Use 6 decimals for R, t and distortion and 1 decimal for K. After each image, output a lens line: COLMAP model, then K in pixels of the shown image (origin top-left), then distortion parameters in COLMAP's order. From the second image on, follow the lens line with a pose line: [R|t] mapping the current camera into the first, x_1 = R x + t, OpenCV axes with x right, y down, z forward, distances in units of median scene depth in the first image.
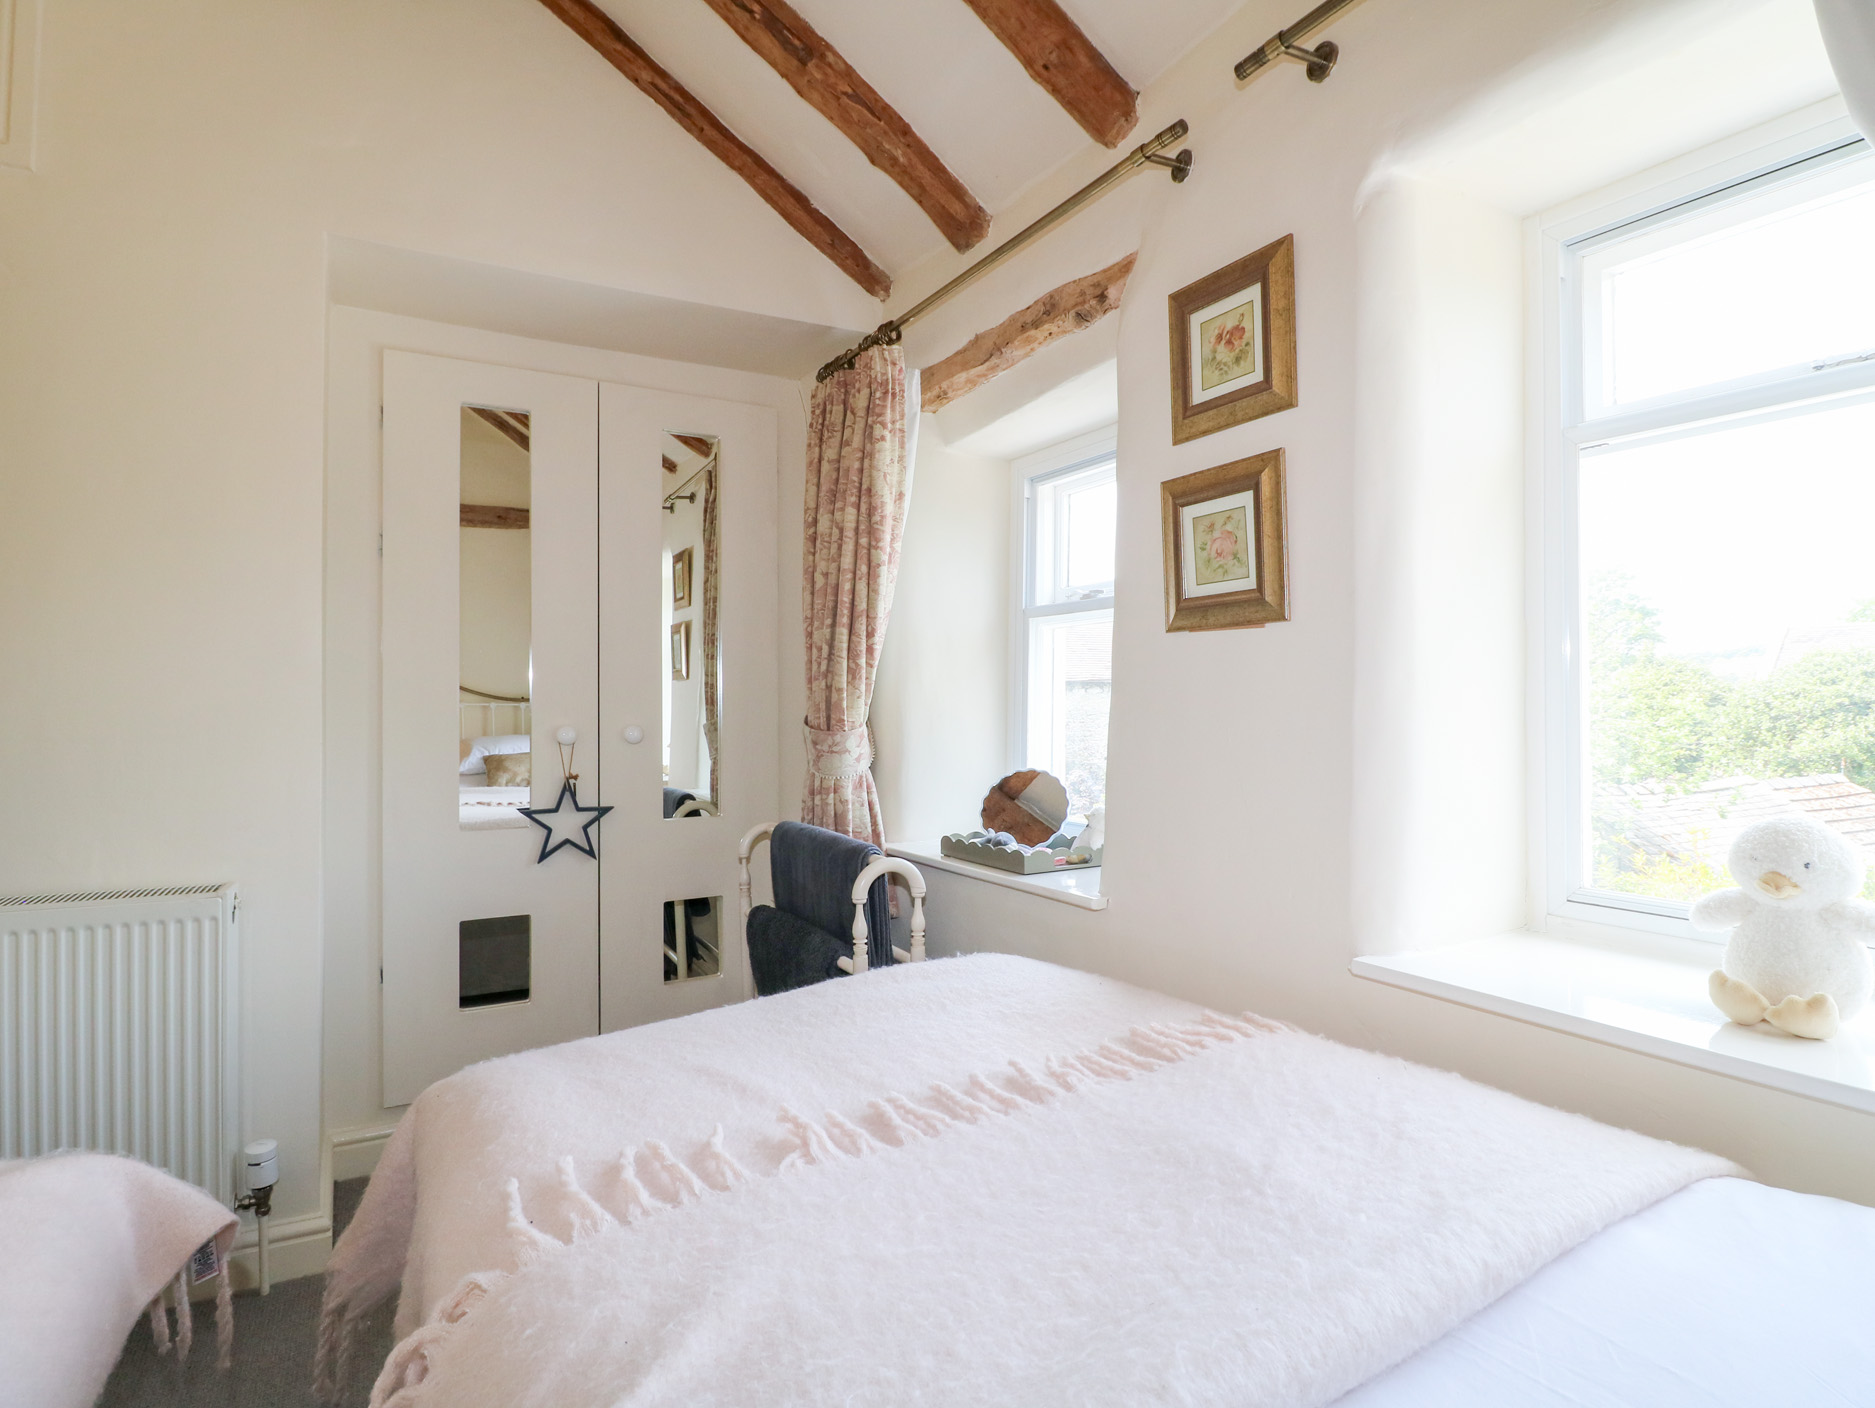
lens RADIAL K [[980.9, 0, 941.9], [0, 980.9, 695.6], [0, 0, 1]] dist [-0.004041, -0.003564]
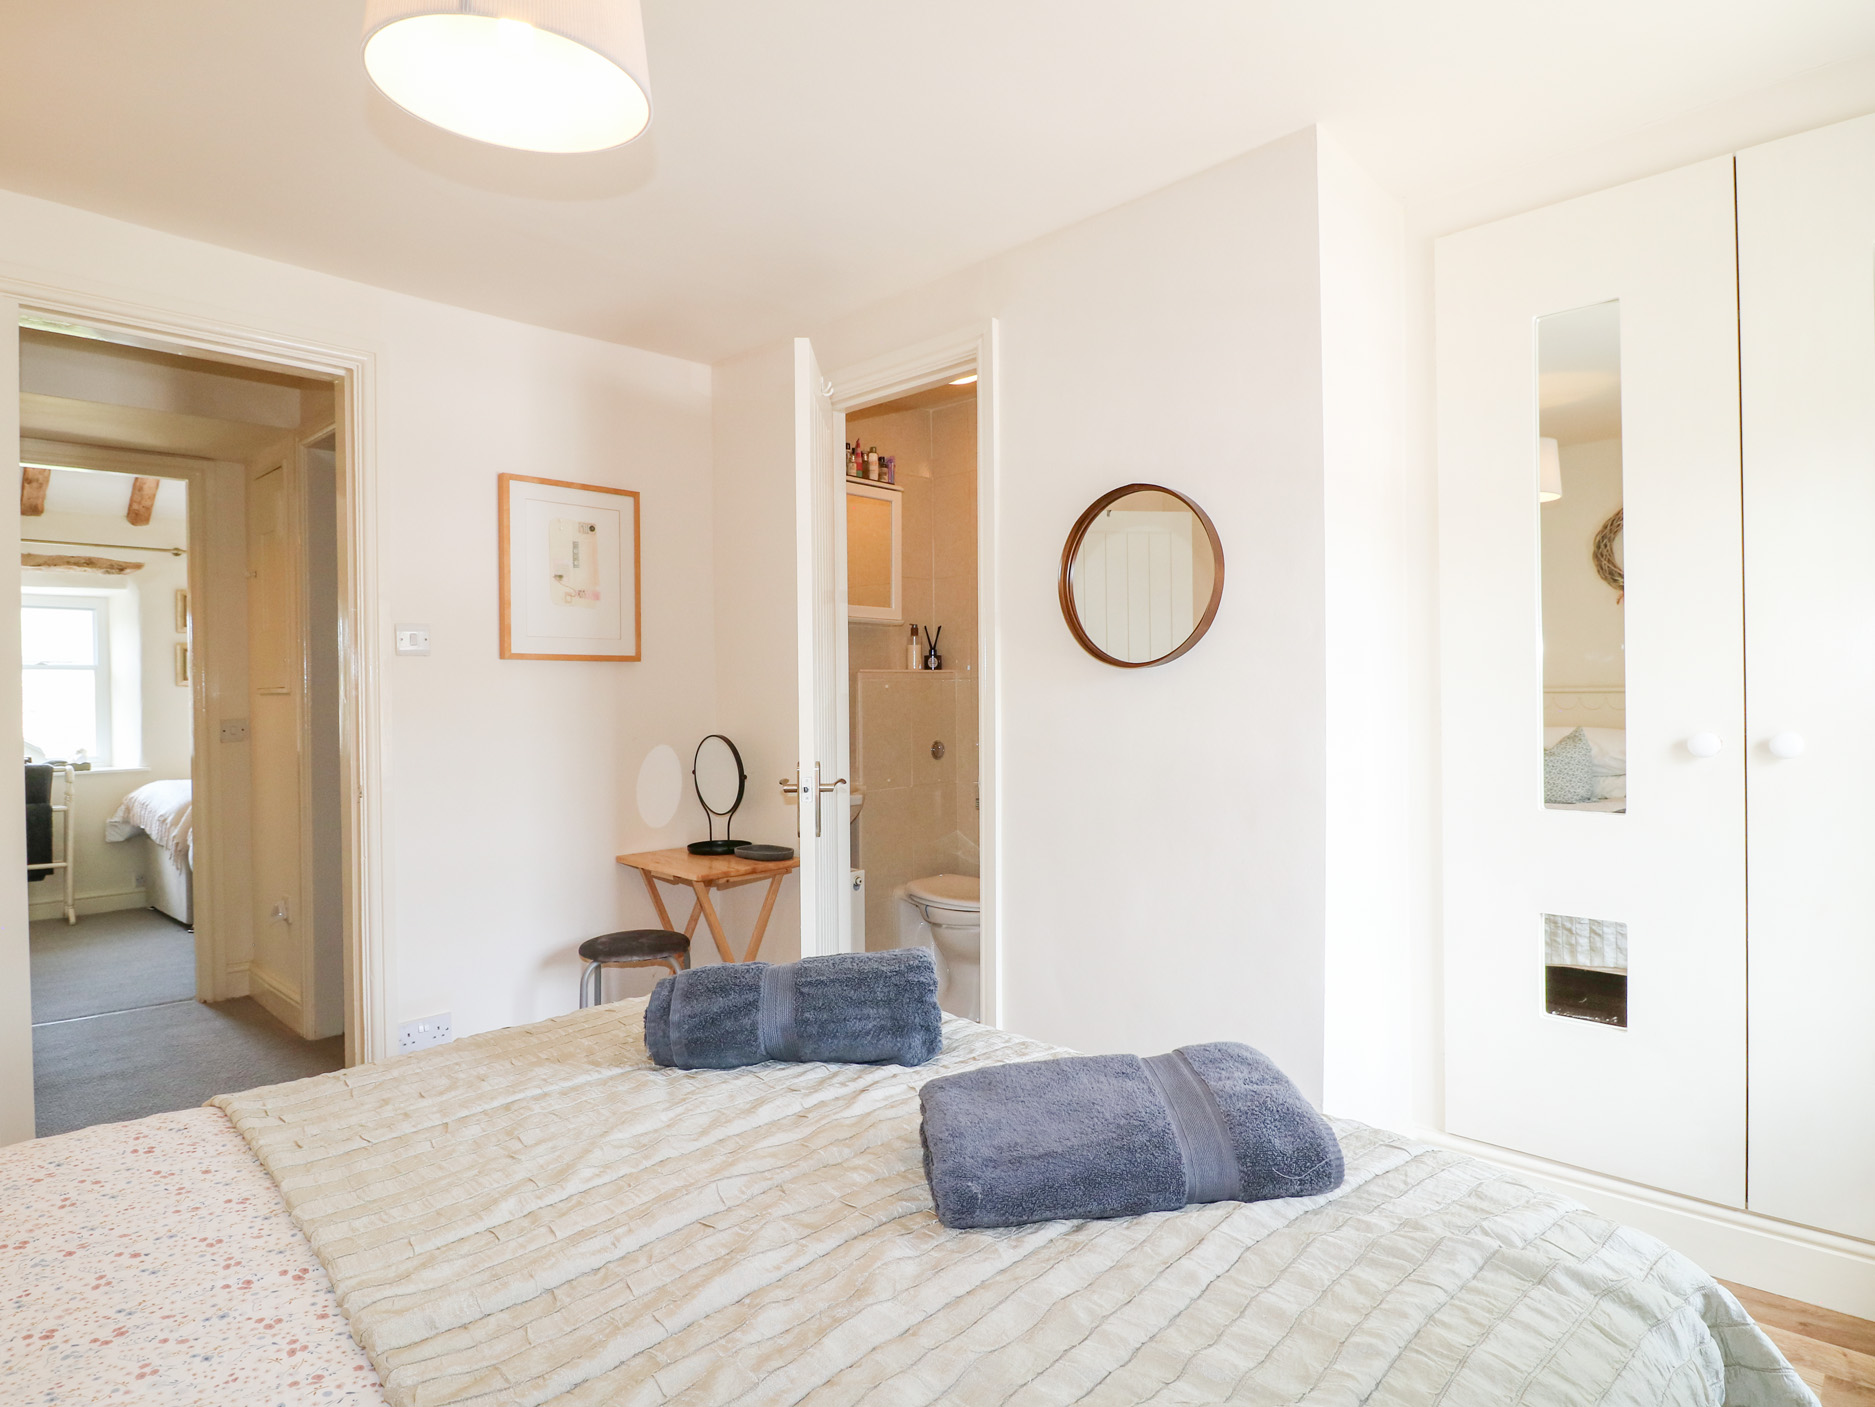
lens RADIAL K [[1055.2, 0, 948.3], [0, 1055.2, 702.8], [0, 0, 1]] dist [-0.002051, -0.012742]
pose [[-0.289364, -0.007523, 0.957190, -3.682445], [-0.006088, 0.999963, 0.006019, -0.040484], [-0.957200, -0.004085, -0.289399, -0.486639]]
